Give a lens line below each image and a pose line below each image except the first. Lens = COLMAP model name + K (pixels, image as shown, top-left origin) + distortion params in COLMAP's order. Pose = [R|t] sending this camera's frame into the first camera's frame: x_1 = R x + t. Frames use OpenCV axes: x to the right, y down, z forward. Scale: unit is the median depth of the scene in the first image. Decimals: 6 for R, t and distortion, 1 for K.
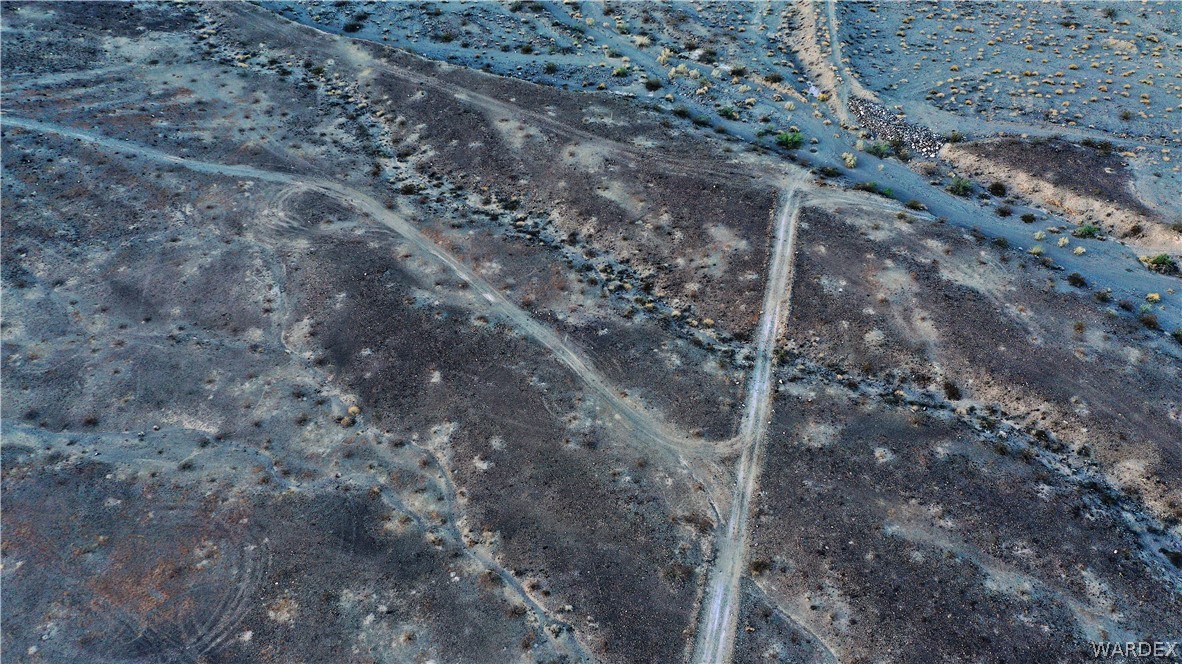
lens RADIAL K [[929.1, 0, 591.0], [0, 929.1, 332.9], [0, 0, 1]] dist [0.000933, -0.000587]
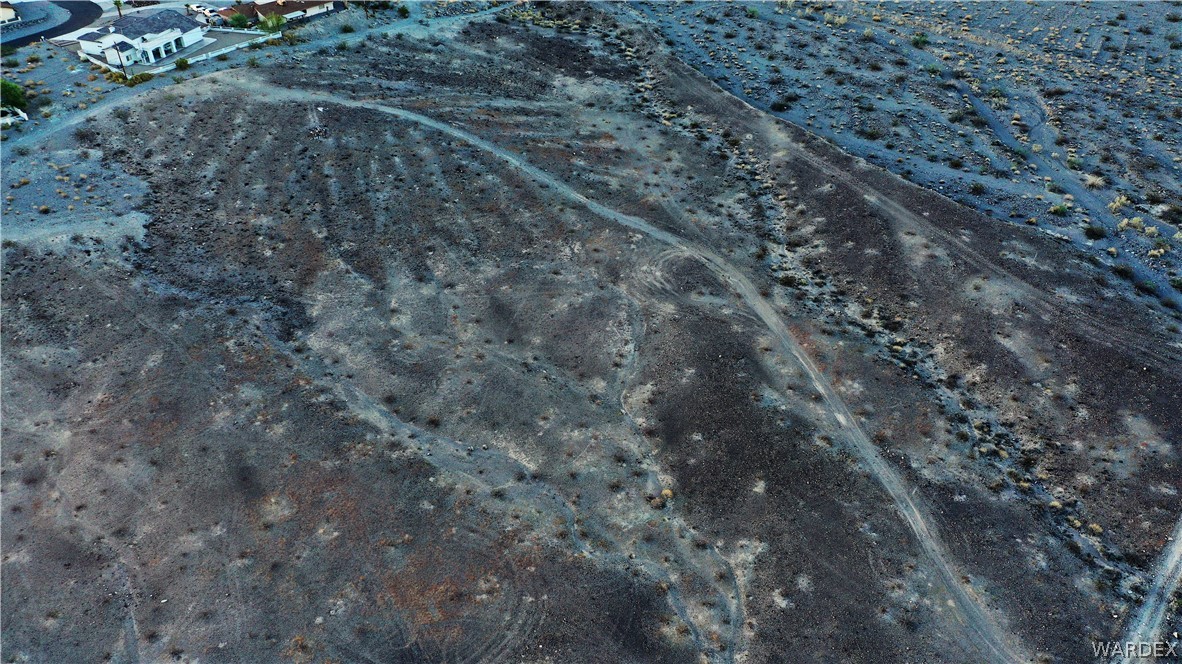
lens RADIAL K [[929.1, 0, 590.8], [0, 929.1, 334.4], [0, 0, 1]] dist [0.000933, -0.000587]
pose [[0.893427, 0.268604, -0.360056, -0.019016], [-0.295080, 0.955272, -0.019560, -0.022873], [0.338698, 0.123720, 0.932726, 0.046933]]
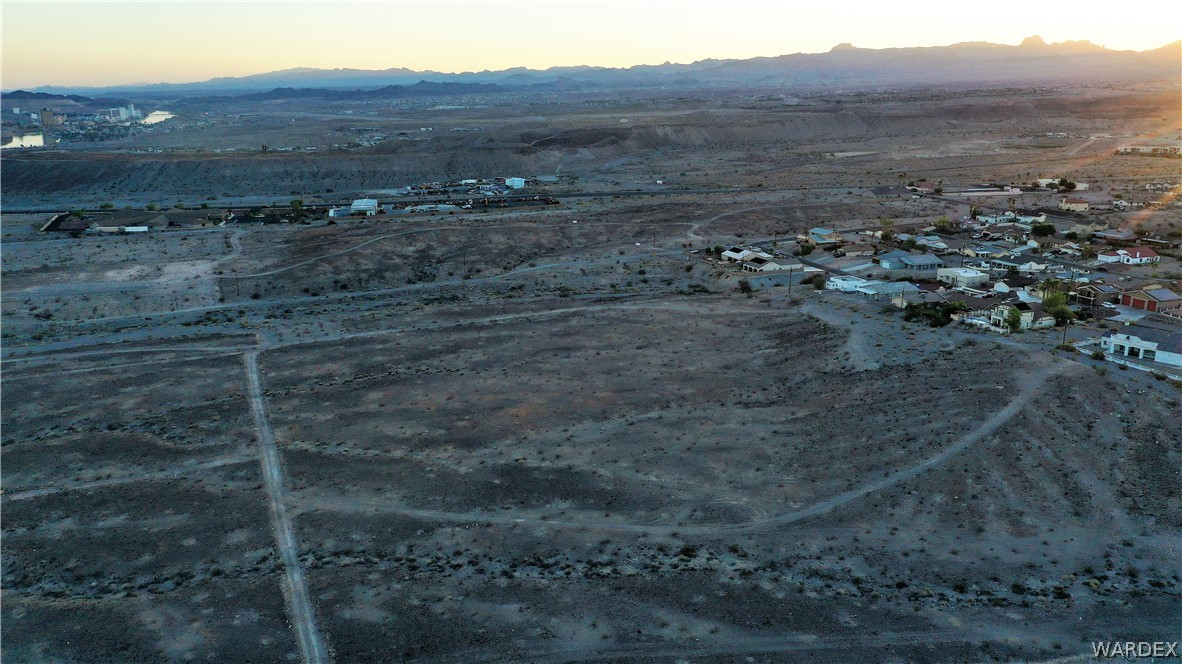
lens RADIAL K [[929.1, 0, 595.1], [0, 929.1, 333.3], [0, 0, 1]] dist [0.000933, -0.000587]
pose [[-0.795866, 0.160645, -0.583772, 0.430758], [-0.393481, 0.595574, 0.700332, -0.949418], [0.460184, 0.787074, -0.410786, 1.159911]]
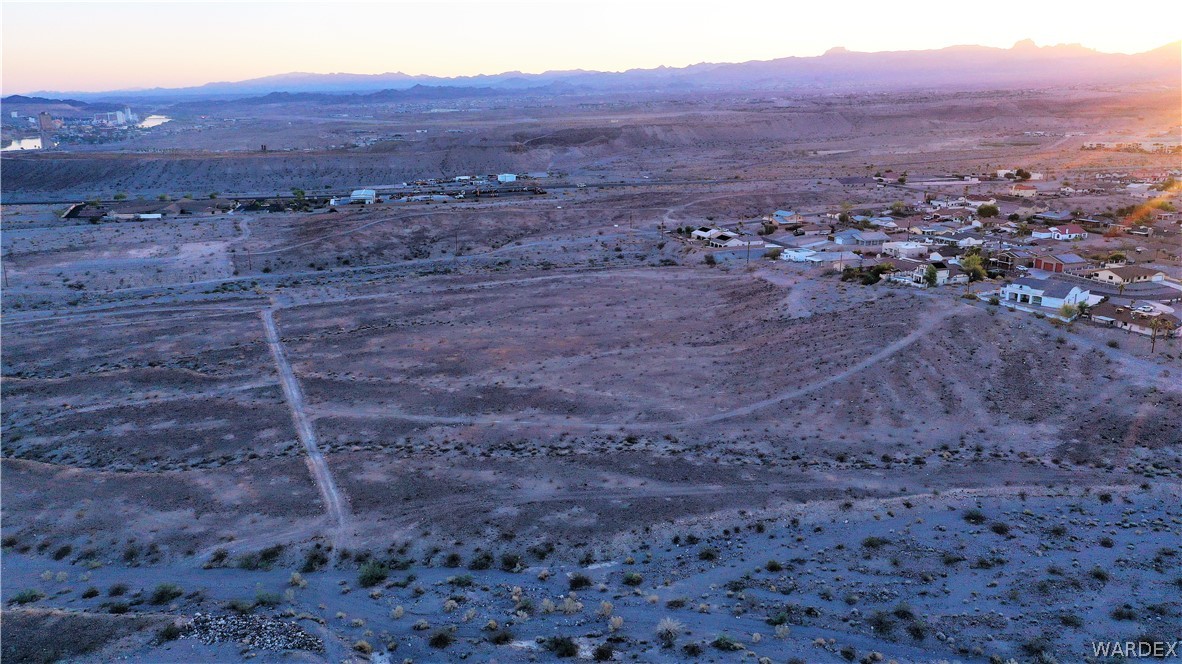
lens RADIAL K [[929.1, 0, 596.5], [0, 929.1, 333.7], [0, 0, 1]] dist [0.000933, -0.000587]
pose [[-0.792021, 0.161422, -0.588766, 0.552727], [-0.395146, 0.599595, 0.695949, -1.082895], [0.465363, 0.783855, -0.411107, 1.359306]]
